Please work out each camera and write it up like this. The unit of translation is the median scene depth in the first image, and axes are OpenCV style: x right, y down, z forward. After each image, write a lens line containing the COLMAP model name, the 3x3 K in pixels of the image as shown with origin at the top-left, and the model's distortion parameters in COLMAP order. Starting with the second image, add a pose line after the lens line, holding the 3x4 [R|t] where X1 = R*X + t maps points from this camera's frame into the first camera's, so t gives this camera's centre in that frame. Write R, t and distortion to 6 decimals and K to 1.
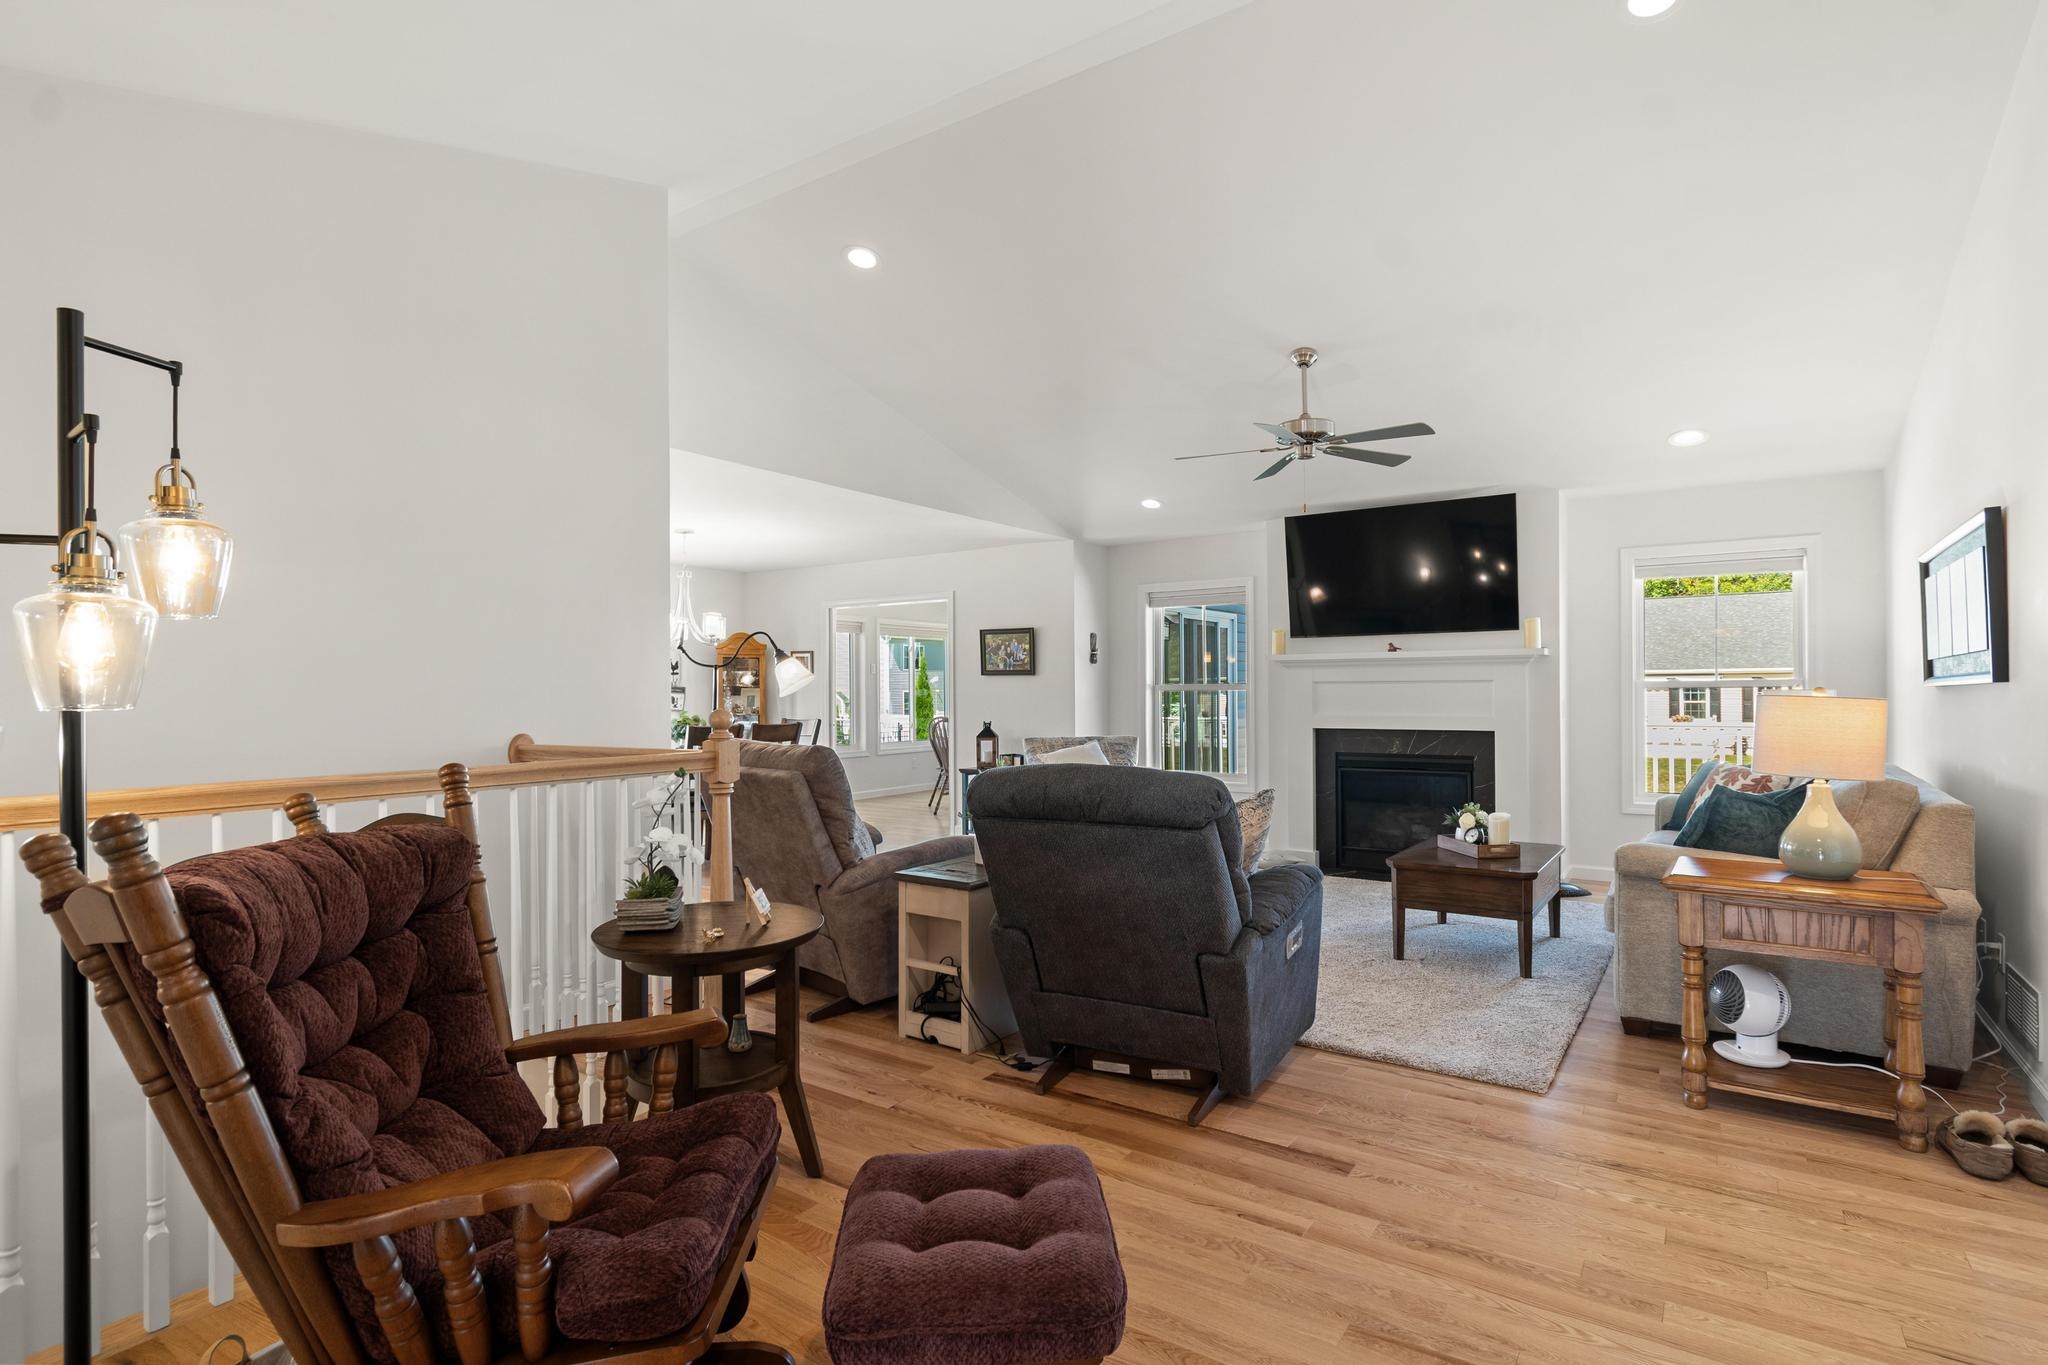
lens RADIAL K [[992.8, 0, 1027.4], [0, 992.8, 676.7], [0, 0, 1]] dist [-0.001347, -0.000160]
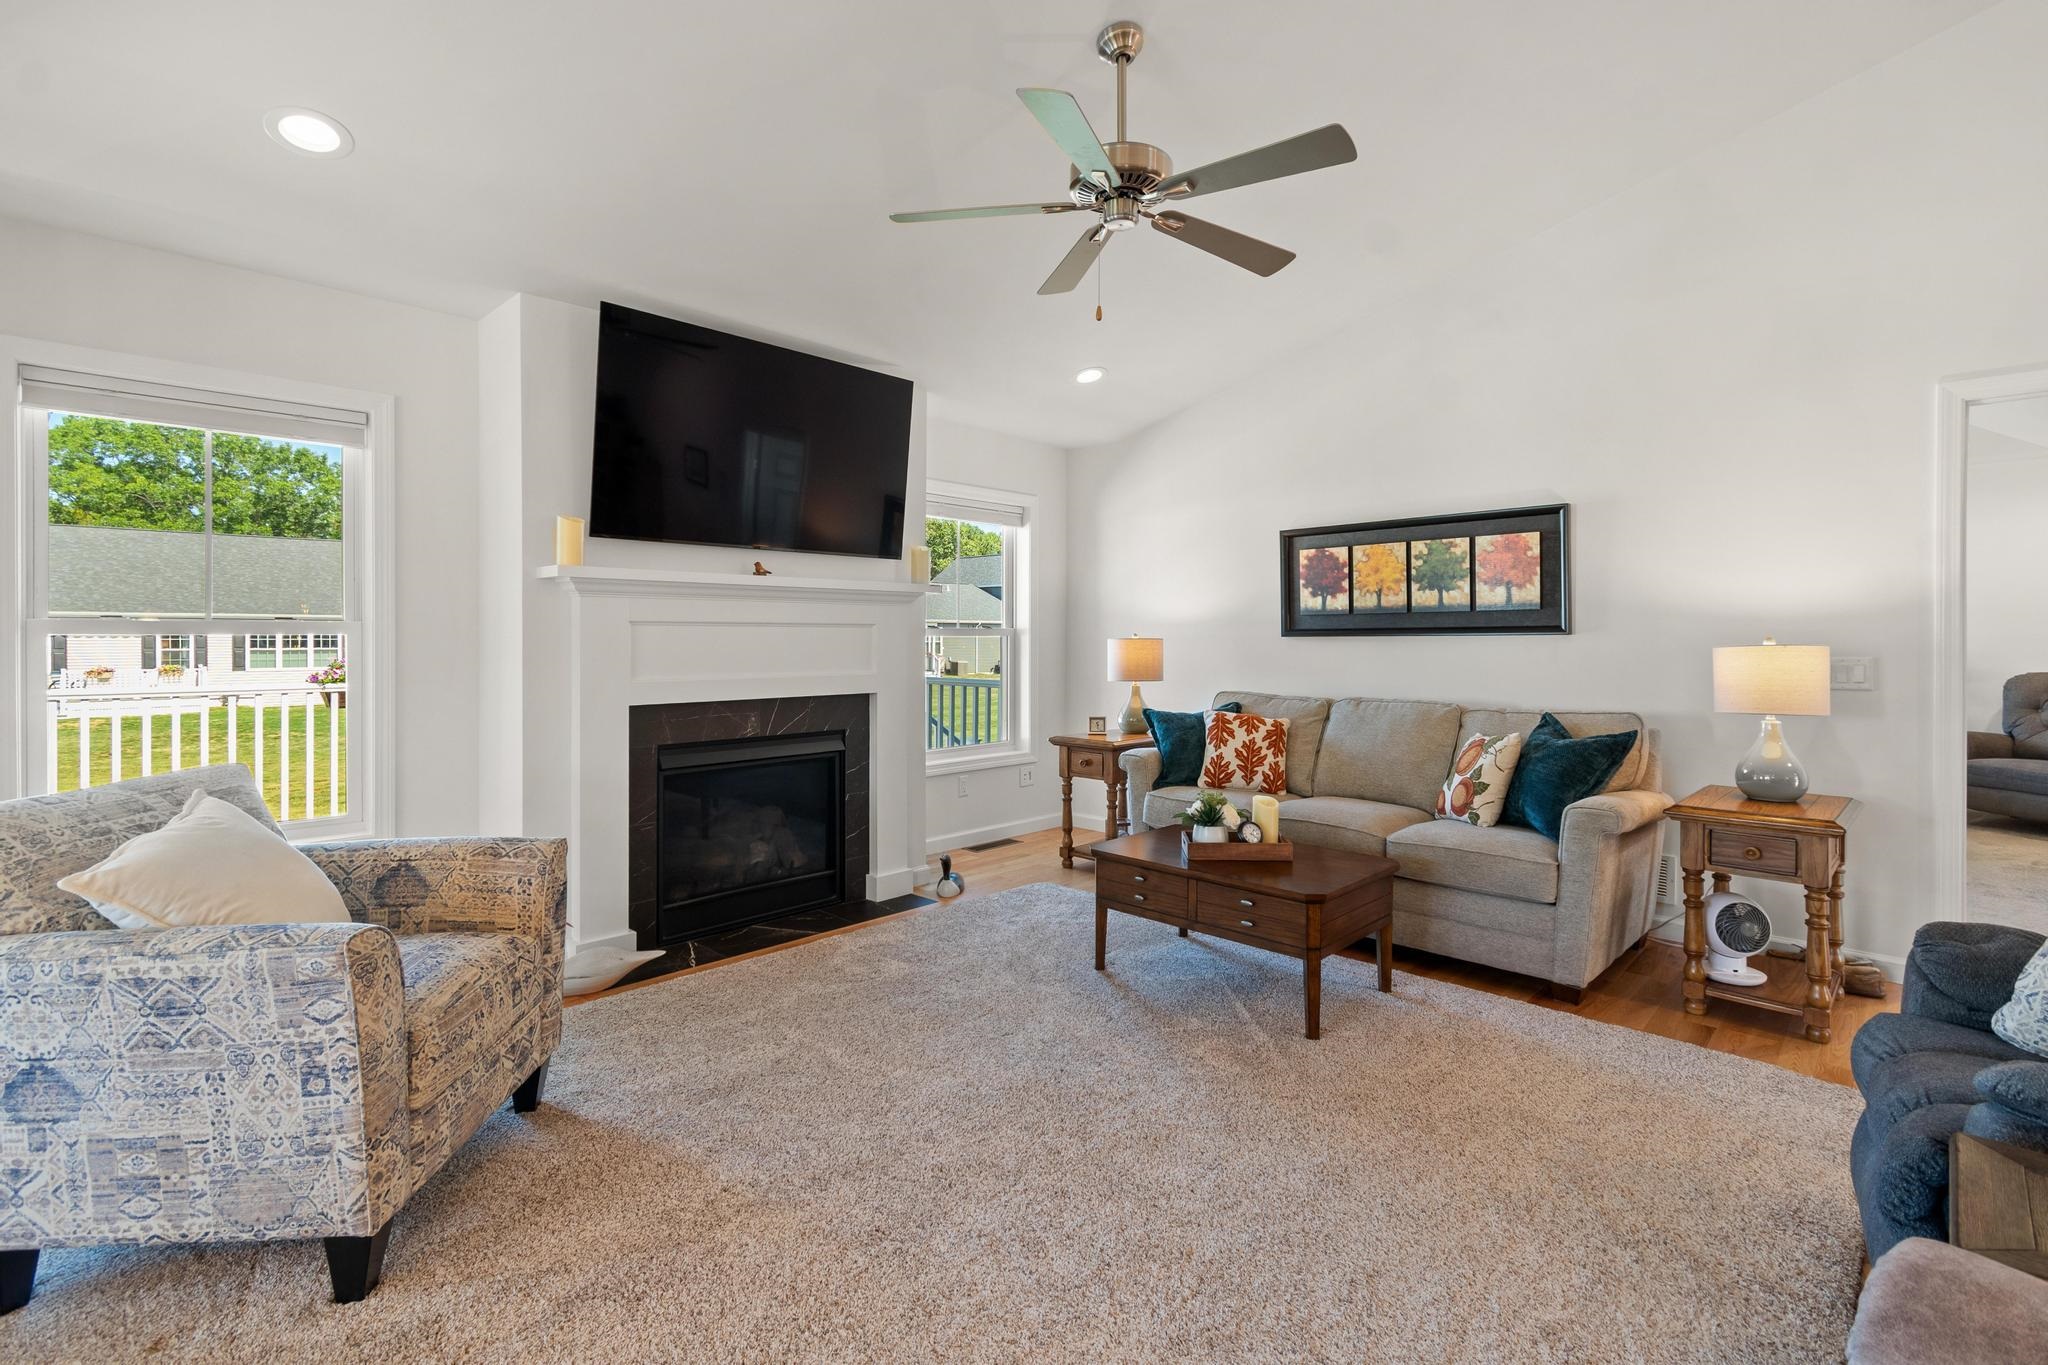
lens RADIAL K [[921.7, 0, 1069.6], [0, 921.7, 635.9], [0, 0, 1]] dist [0.002719, -0.000096]
pose [[0.156523, 0.002490, 0.987671, -0.173352], [-0.014970, 0.999888, -0.000149, 0.009721], [-0.987561, -0.014762, 0.156542, 0.676032]]
